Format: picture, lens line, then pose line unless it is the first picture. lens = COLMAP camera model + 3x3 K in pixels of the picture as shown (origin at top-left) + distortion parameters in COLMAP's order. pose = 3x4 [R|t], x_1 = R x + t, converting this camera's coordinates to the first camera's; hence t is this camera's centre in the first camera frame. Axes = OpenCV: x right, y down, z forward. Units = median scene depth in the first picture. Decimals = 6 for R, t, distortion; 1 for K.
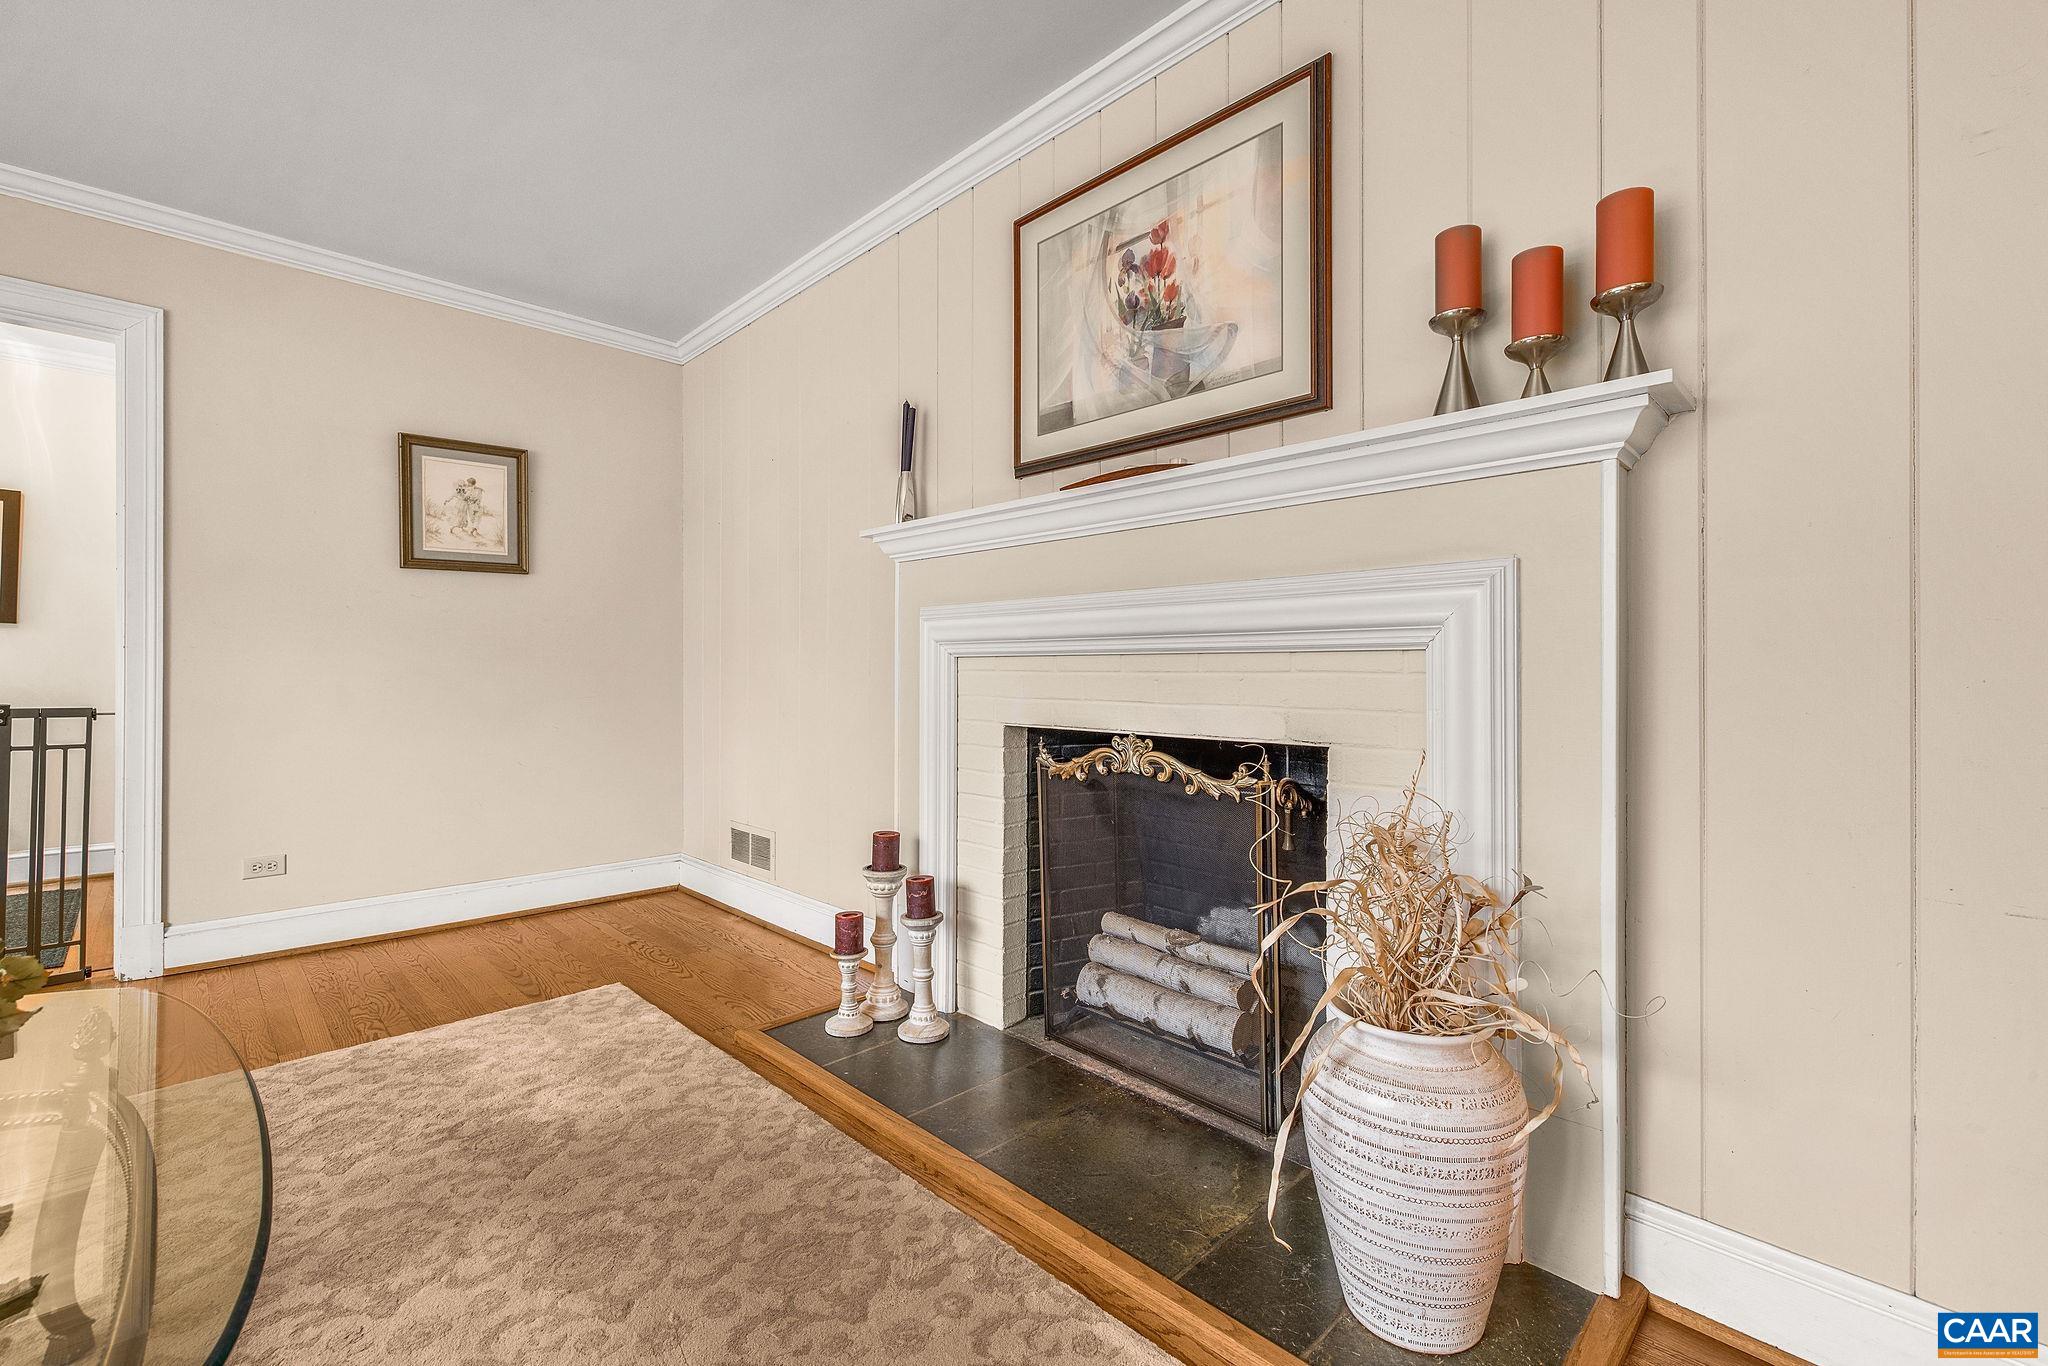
lens RADIAL K [[869.4, 0, 1018.6], [0, 869.4, 669.4], [0, 0, 1]] dist [-0.000658, 0.000260]
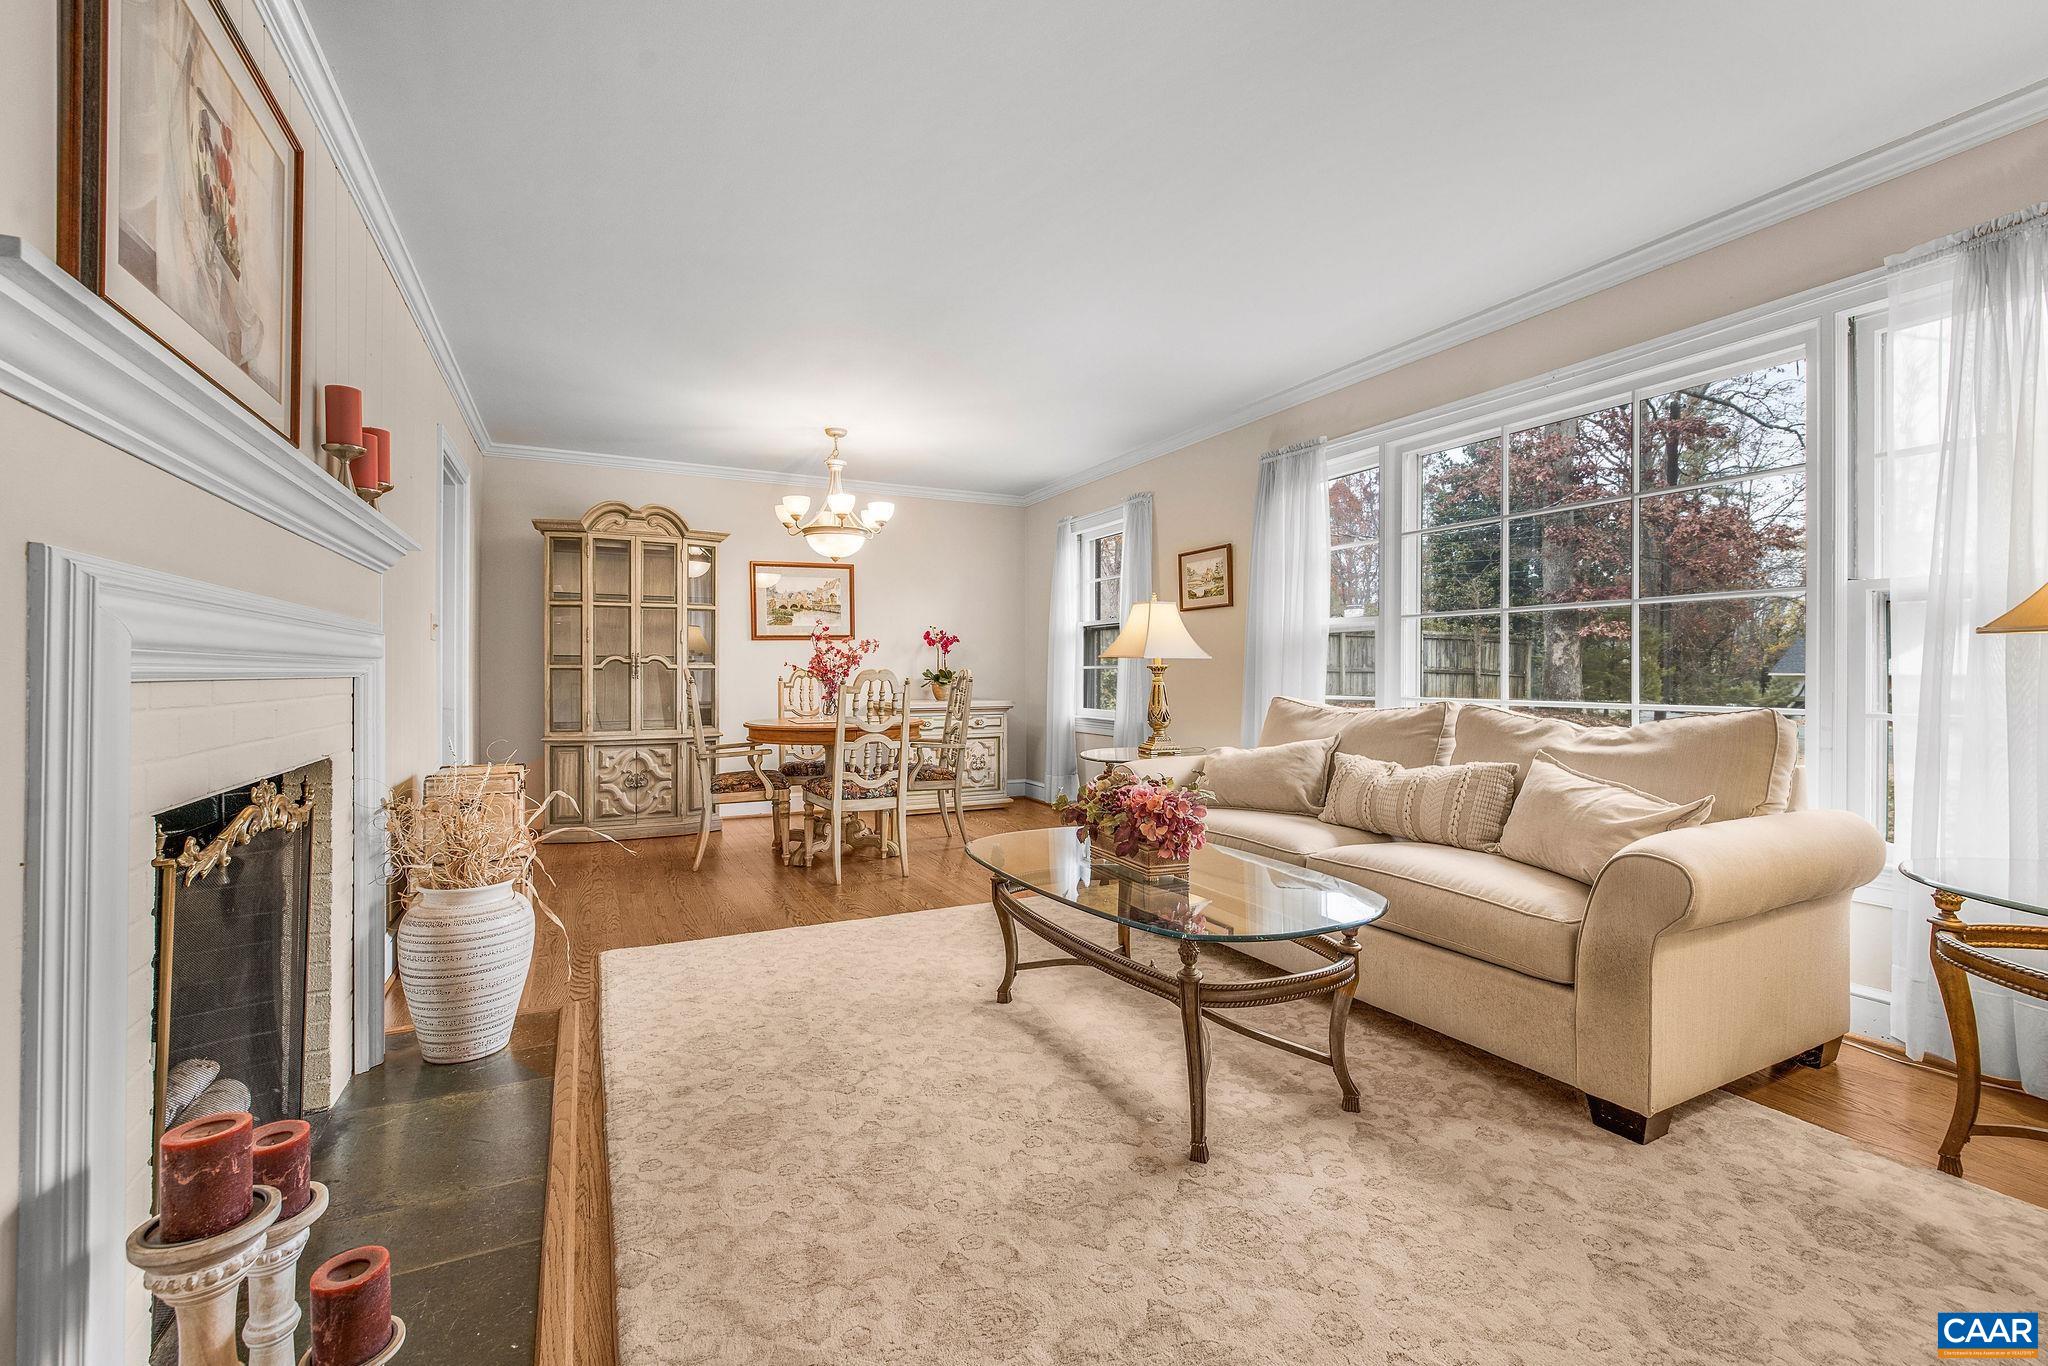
lens RADIAL K [[869.4, 0, 1018.6], [0, 869.4, 669.4], [0, 0, 1]] dist [-0.000658, 0.000260]
pose [[-0.950926, -0.004684, 0.309384, -0.752508], [-0.005967, 0.999977, -0.003202, -0.027530], [-0.309362, -0.004891, -0.950932, 1.515540]]
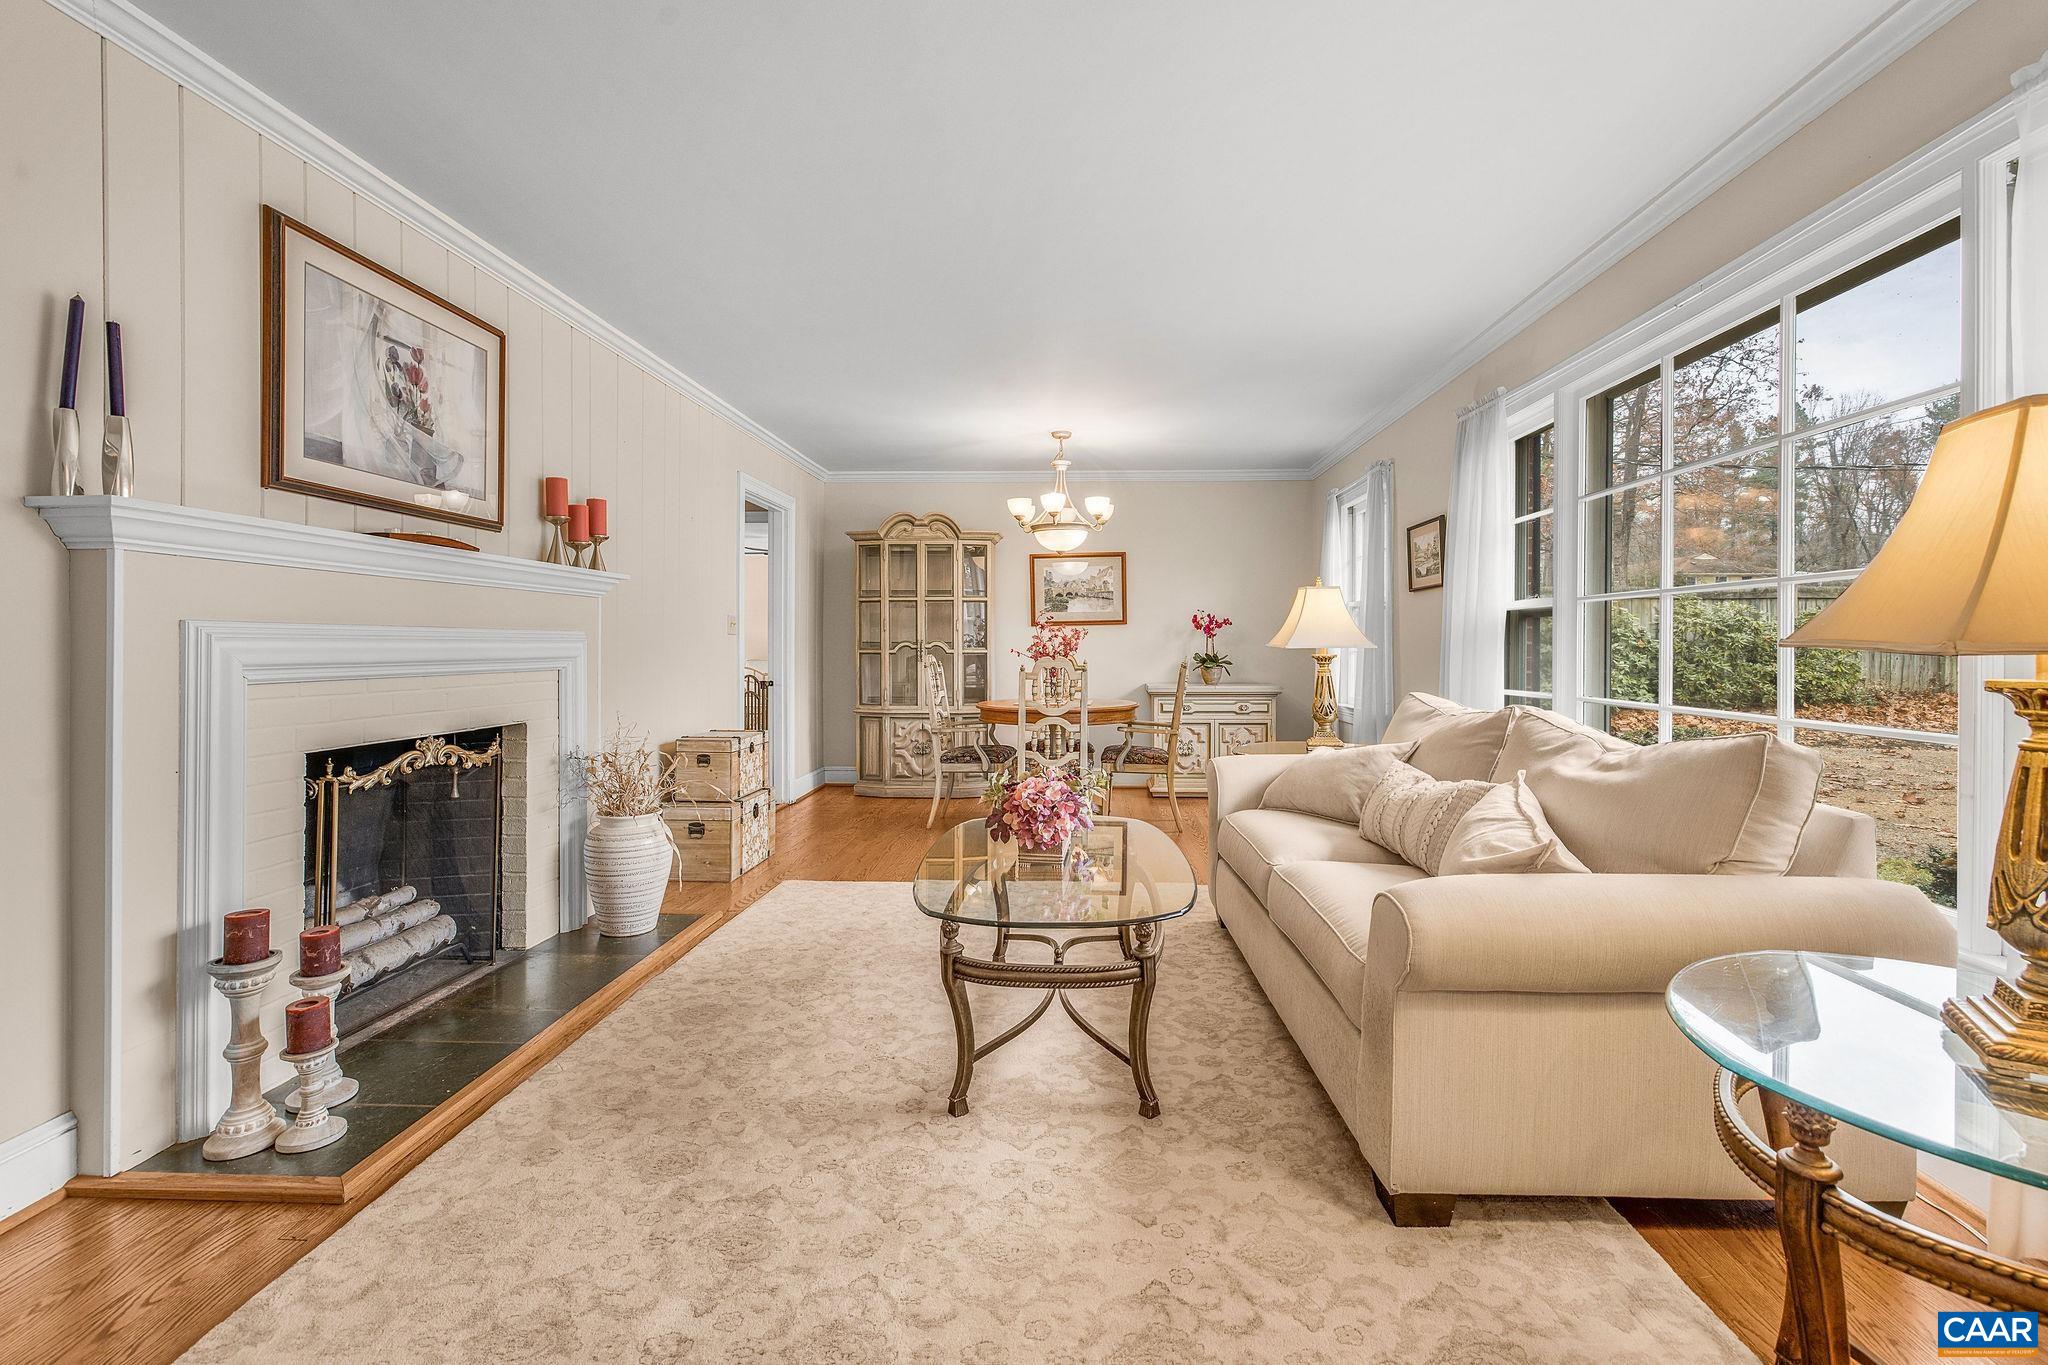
lens RADIAL K [[900.3, 0, 1050.9], [0, 900.3, 643.7], [0, 0, 1]] dist [-0.000188, 0.000279]
pose [[-0.689729, -0.004641, 0.724053, -1.485139], [-0.005571, 0.999984, 0.001102, -0.071173], [-0.724046, -0.003273, -0.689744, 1.242195]]
